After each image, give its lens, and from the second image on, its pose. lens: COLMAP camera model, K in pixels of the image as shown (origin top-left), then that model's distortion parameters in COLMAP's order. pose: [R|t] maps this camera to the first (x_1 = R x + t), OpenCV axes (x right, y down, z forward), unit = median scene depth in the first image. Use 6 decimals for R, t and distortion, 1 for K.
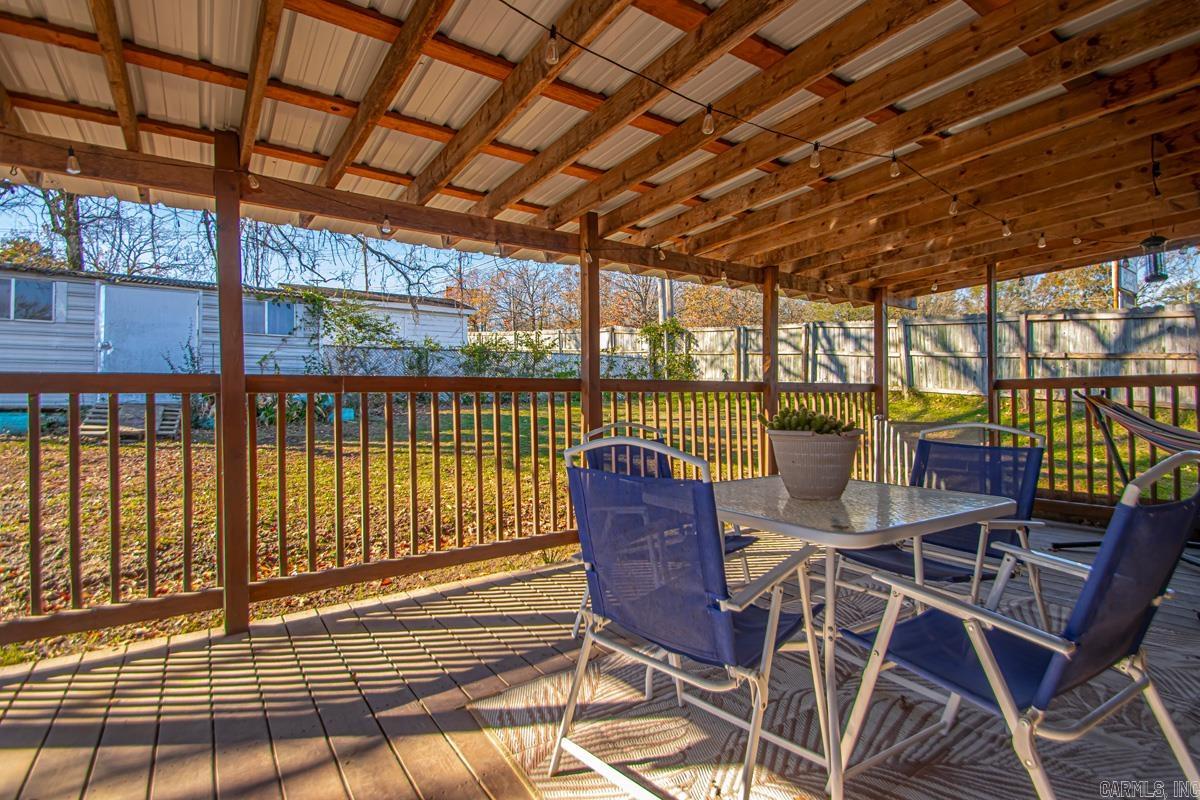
lens RADIAL K [[570.0, 0, 592.1], [0, 570.0, 399.7], [0, 0, 1]] dist [0.027371, -0.017343]
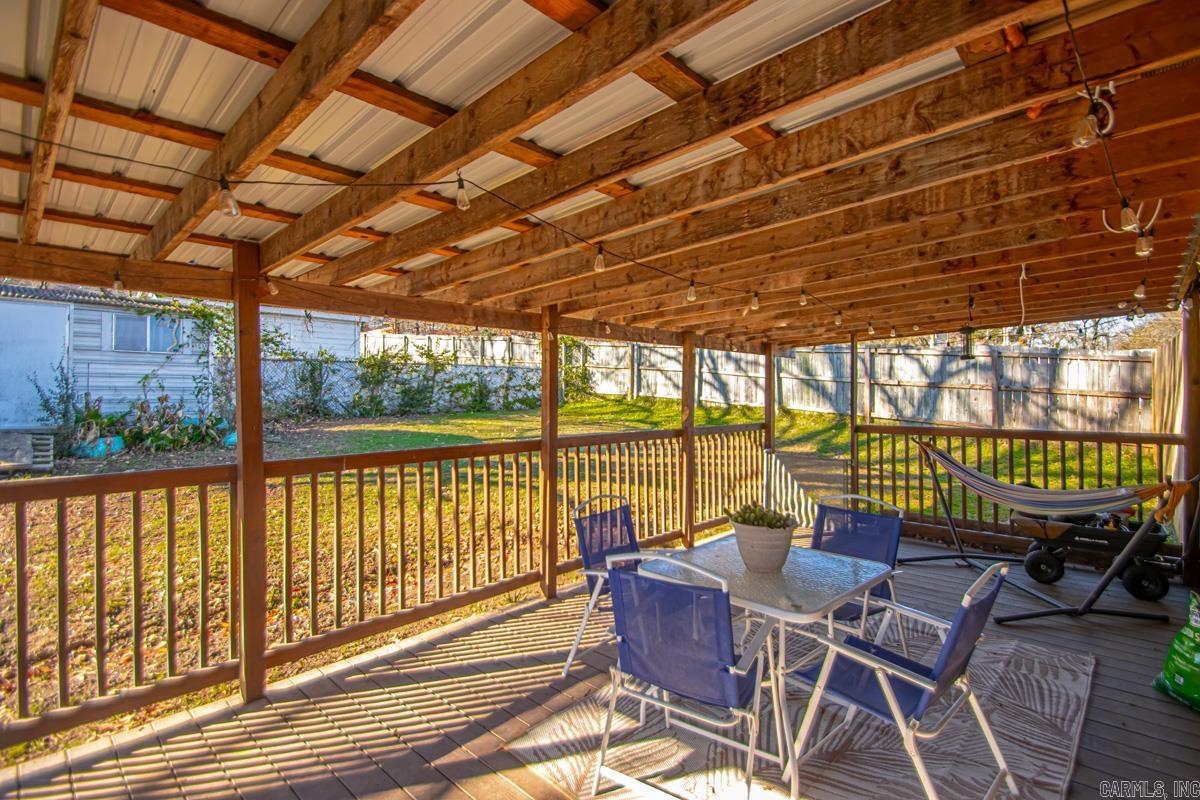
lens RADIAL K [[570.0, 0, 591.9], [0, 570.0, 403.0], [0, 0, 1]] dist [0.027371, -0.017343]
pose [[0.978982, 0.001733, 0.203942, -0.110918], [-0.004567, 0.999899, 0.013427, -0.090796], [-0.203898, -0.014076, 0.978891, -0.098795]]
